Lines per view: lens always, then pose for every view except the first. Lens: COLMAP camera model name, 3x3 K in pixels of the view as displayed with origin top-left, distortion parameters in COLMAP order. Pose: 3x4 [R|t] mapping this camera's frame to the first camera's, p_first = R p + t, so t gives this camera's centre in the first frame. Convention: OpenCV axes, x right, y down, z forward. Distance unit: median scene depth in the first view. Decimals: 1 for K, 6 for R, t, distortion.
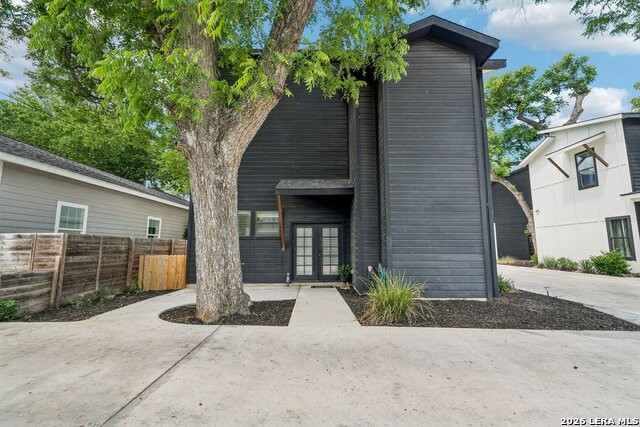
lens RADIAL K [[270.1, 0, 319.5], [0, 270.1, 214.1], [0, 0, 1]] dist [0.003165, 0.000818]
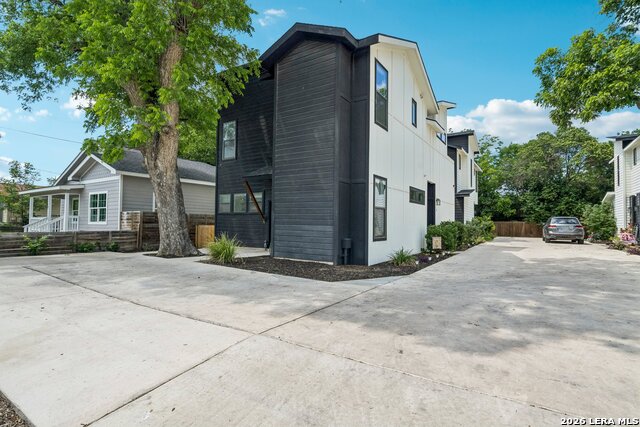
lens RADIAL K [[314.7, 0, 320.1], [0, 314.7, 212.5], [0, 0, 1]] dist [-0.001099, 0.000028]
pose [[0.842879, -0.008076, -0.538042, 1.273029], [0.051025, 0.996581, 0.064976, 0.000143], [0.535678, -0.082220, 0.840410, -0.165468]]
